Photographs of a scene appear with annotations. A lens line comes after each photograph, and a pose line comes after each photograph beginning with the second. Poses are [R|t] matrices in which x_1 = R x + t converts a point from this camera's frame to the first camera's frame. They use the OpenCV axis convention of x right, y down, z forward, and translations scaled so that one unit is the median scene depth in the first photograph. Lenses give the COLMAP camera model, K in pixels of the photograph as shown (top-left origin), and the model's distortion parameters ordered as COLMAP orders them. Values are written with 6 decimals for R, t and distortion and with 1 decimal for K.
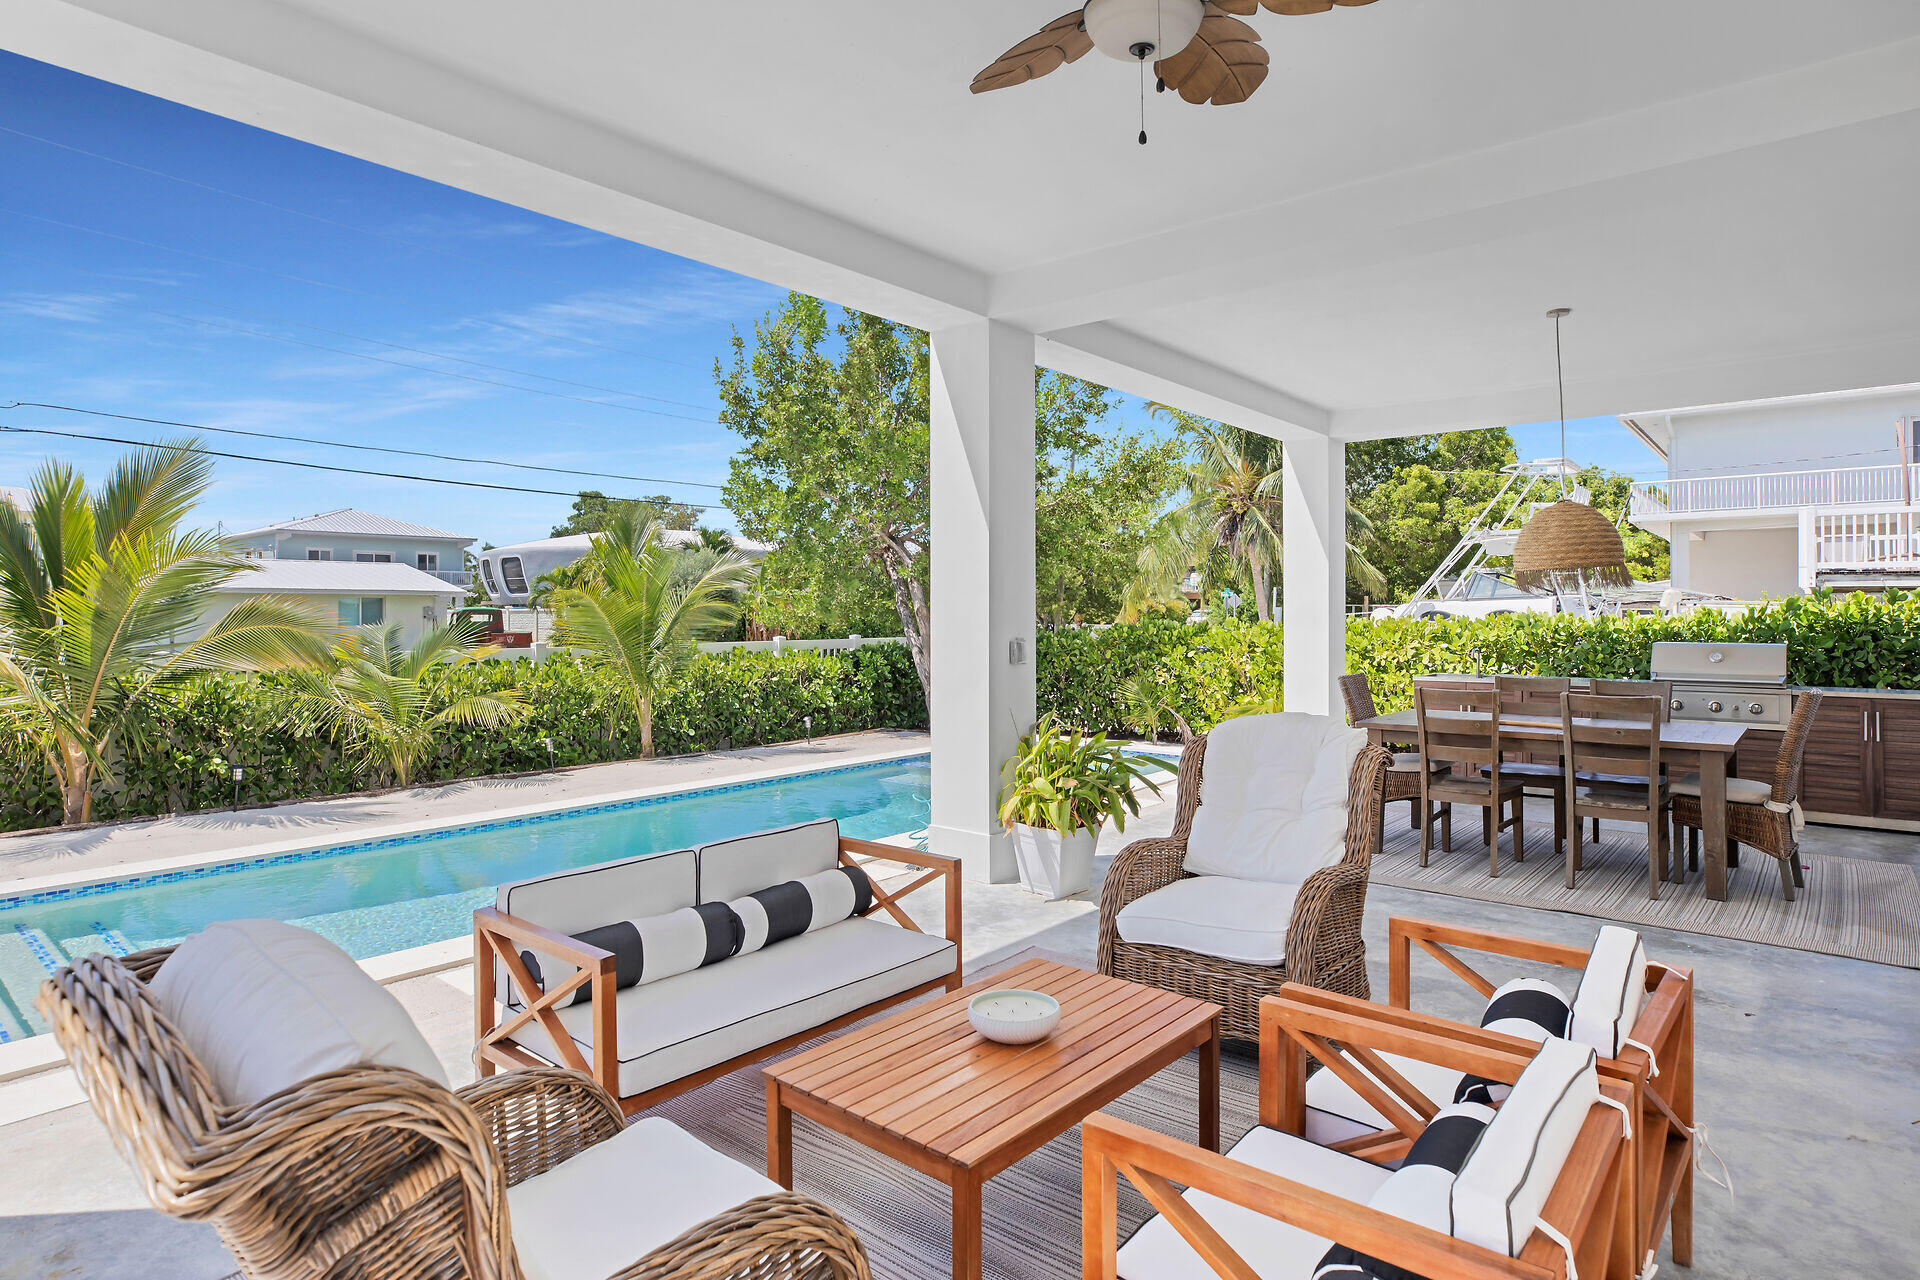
lens RADIAL K [[1049.3, 0, 957.5], [0, 1049.3, 604.4], [0, 0, 1]] dist [-0.023837, 0.000992]
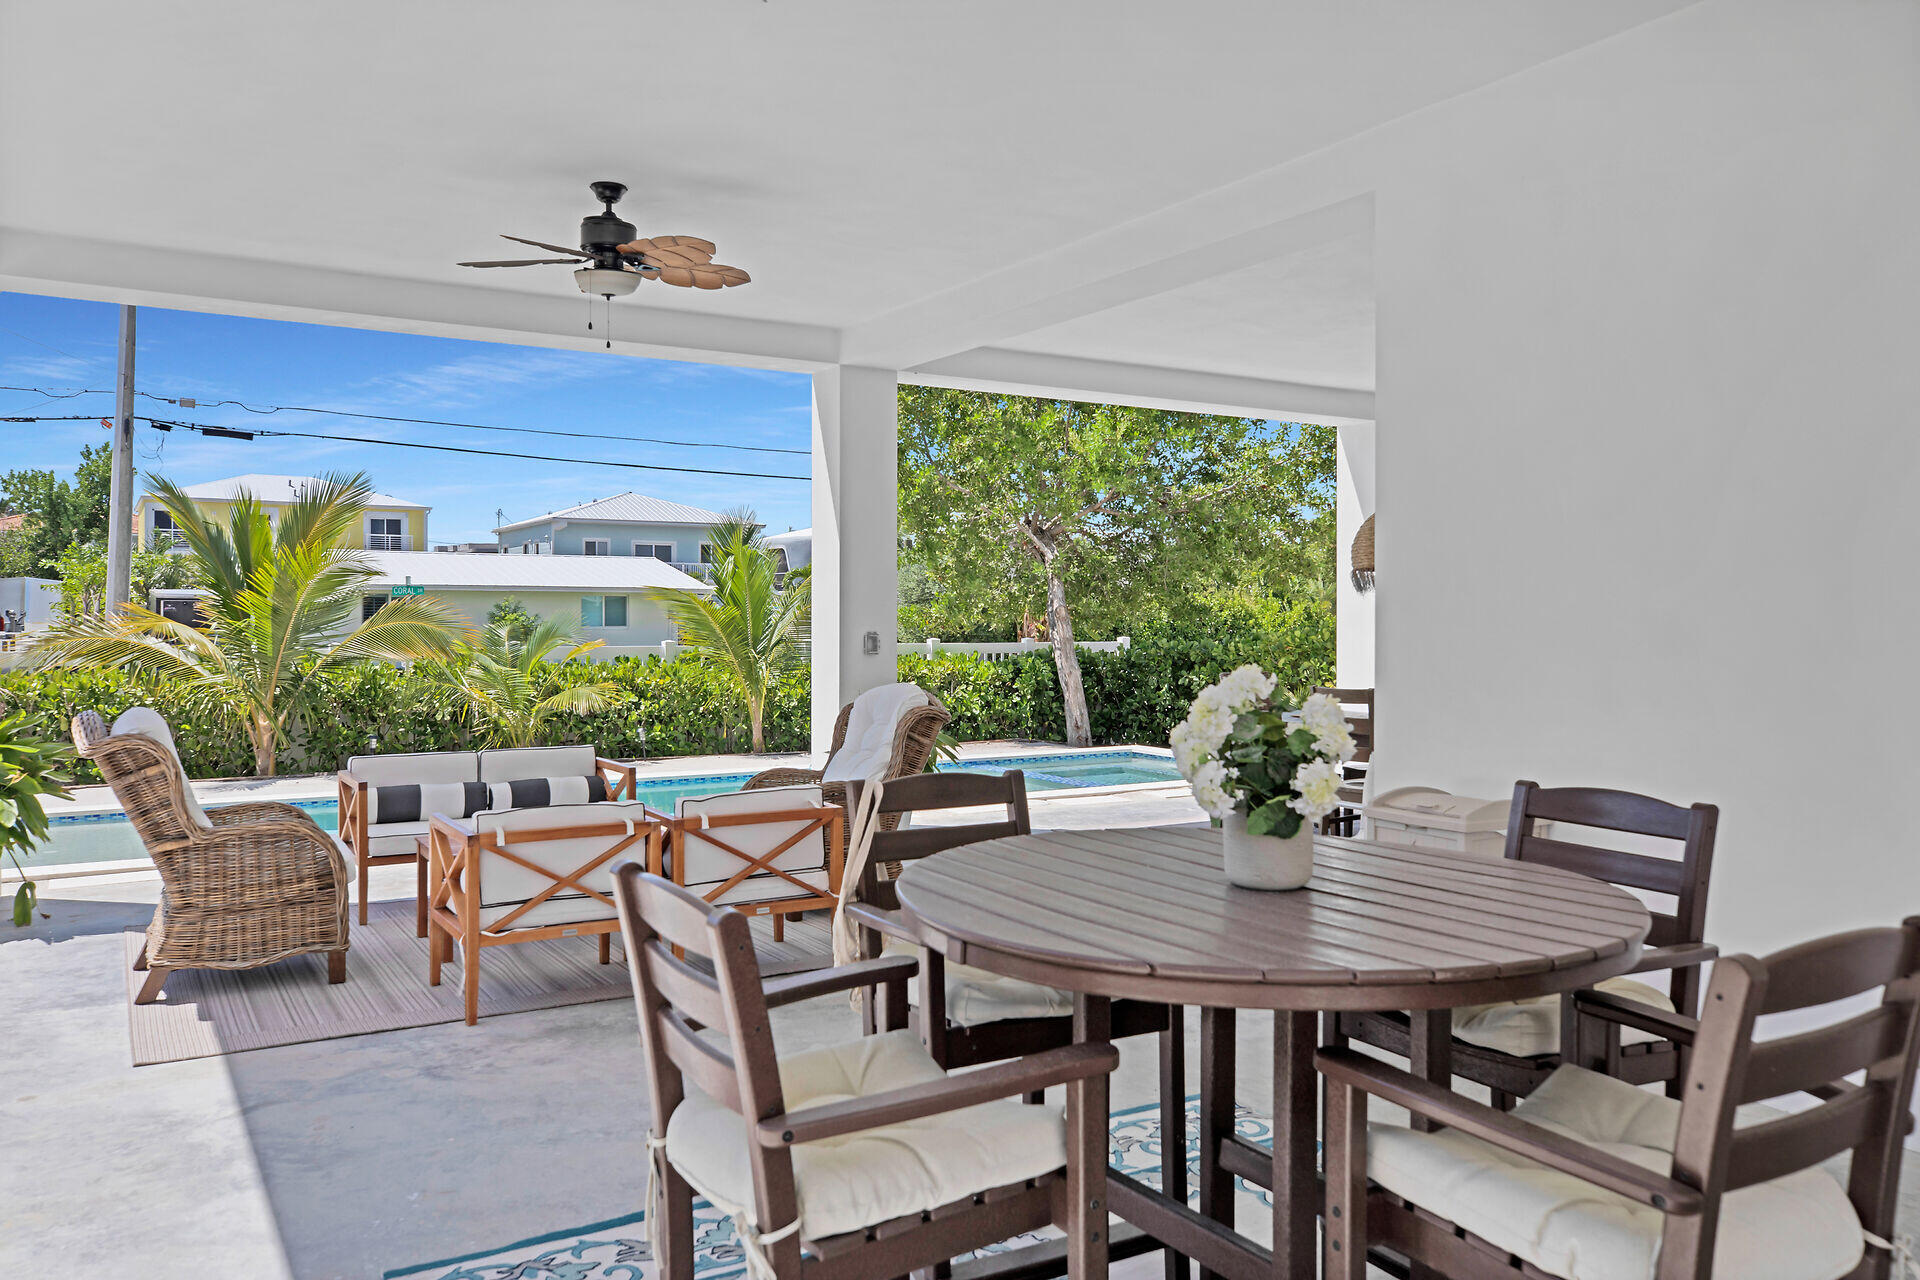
lens RADIAL K [[1431.2, 0, 960.0], [0, 1431.2, 640.0], [0, 0, 1]] dist [-0.004653, 0.000141]
pose [[0.948659, 0.009658, -0.316154, 0.319028], [-0.001782, 0.999681, 0.025191, -0.000048], [0.316296, -0.023334, 0.948374, -0.240416]]
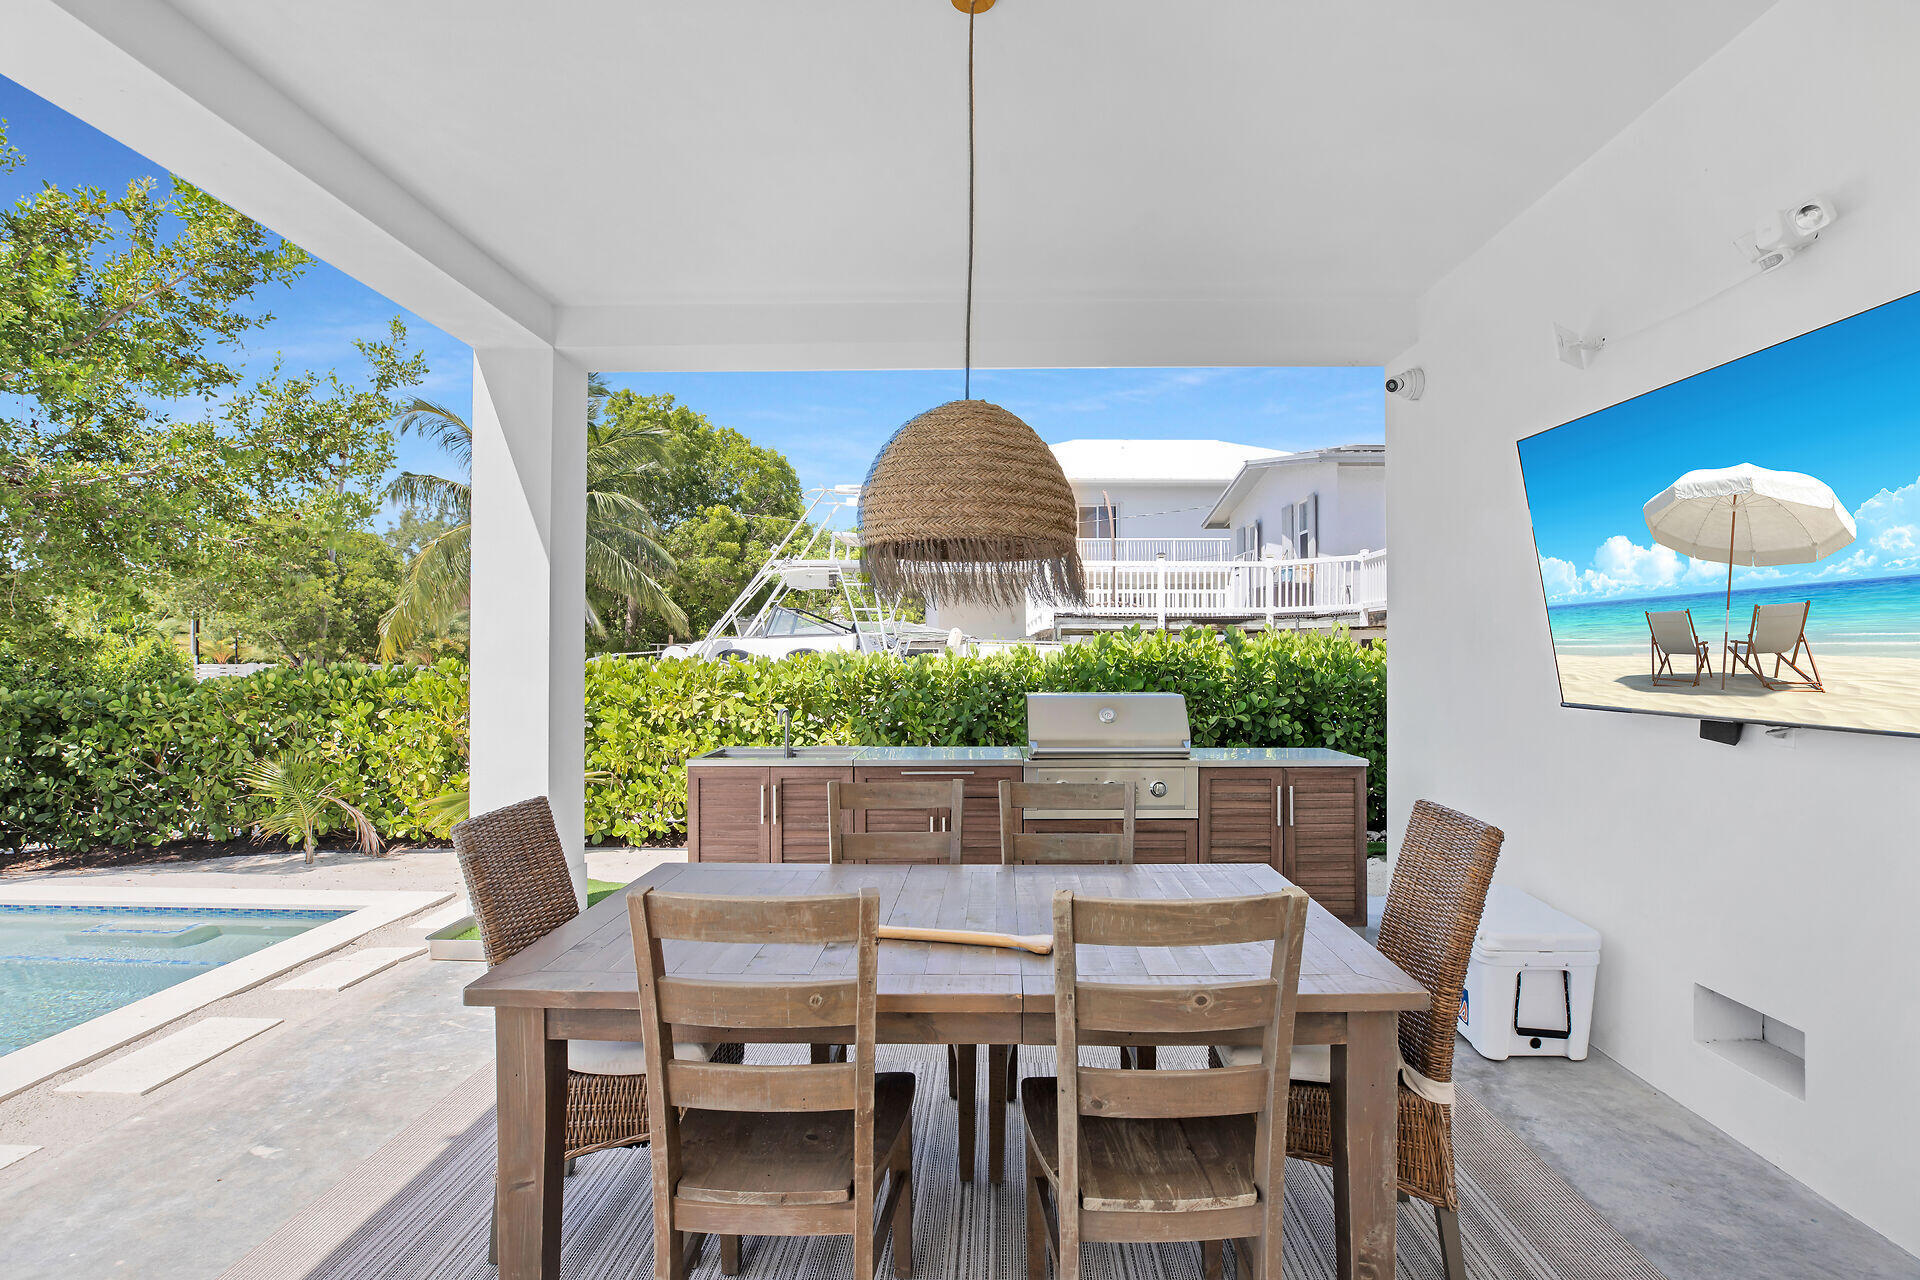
lens RADIAL K [[945.1, 0, 960.0], [0, 945.1, 640.0], [0, 0, 1]] dist [-0.017878, -0.000219]
pose [[0.790129, 0.007329, 0.612896, 0.169863], [-0.004775, 0.999972, -0.005801, 0.002718], [-0.612921, 0.001657, 0.790142, 0.355765]]
